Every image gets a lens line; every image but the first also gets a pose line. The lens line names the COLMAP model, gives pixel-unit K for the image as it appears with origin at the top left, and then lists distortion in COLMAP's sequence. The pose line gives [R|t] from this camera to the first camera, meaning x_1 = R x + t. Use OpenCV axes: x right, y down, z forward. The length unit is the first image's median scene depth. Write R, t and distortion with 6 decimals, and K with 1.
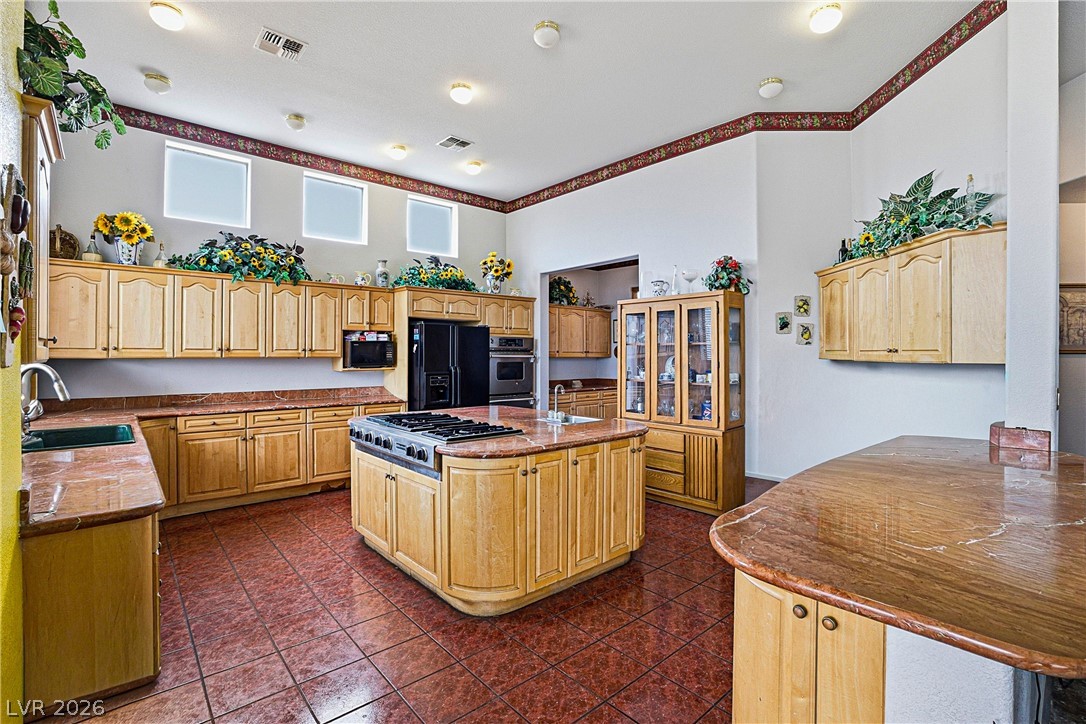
lens RADIAL K [[511.8, 0, 541.0], [0, 511.8, 354.8], [0, 0, 1]] dist [-0.001190, 0.000162]
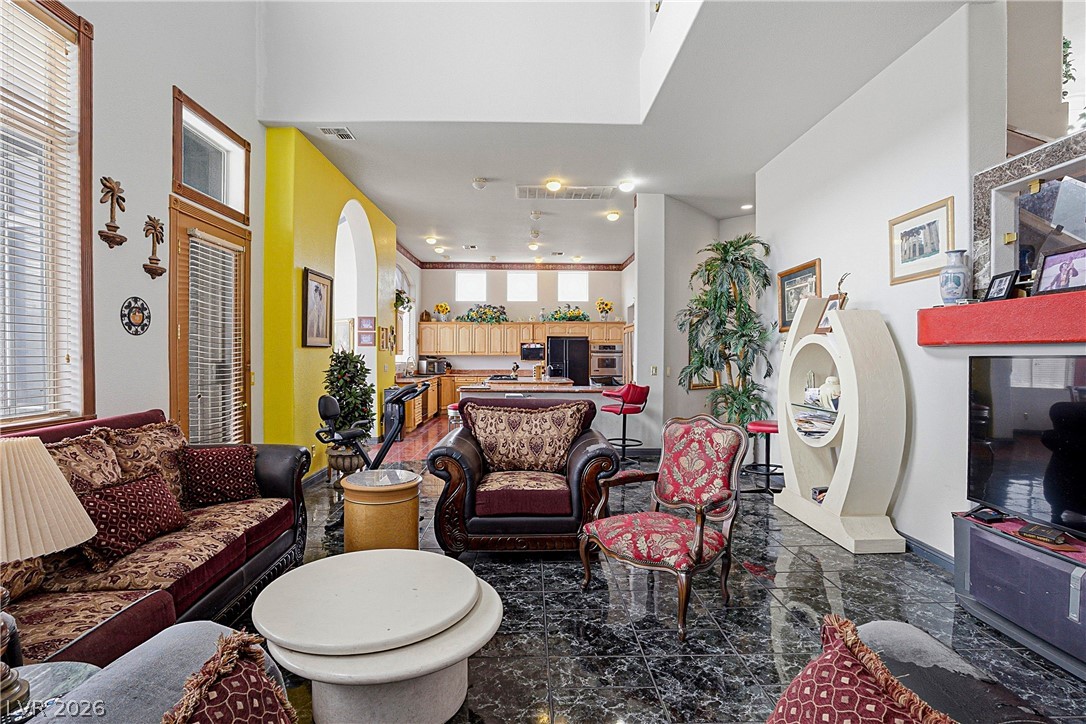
lens RADIAL K [[511.8, 0, 543.9], [0, 511.8, 357.1], [0, 0, 1]] dist [-0.001190, 0.000162]
pose [[0.791104, 0.002552, -0.611677, 1.015015], [0.000017, 0.999991, 0.004194, 0.002565], [0.611682, -0.003329, 0.791097, -0.658796]]
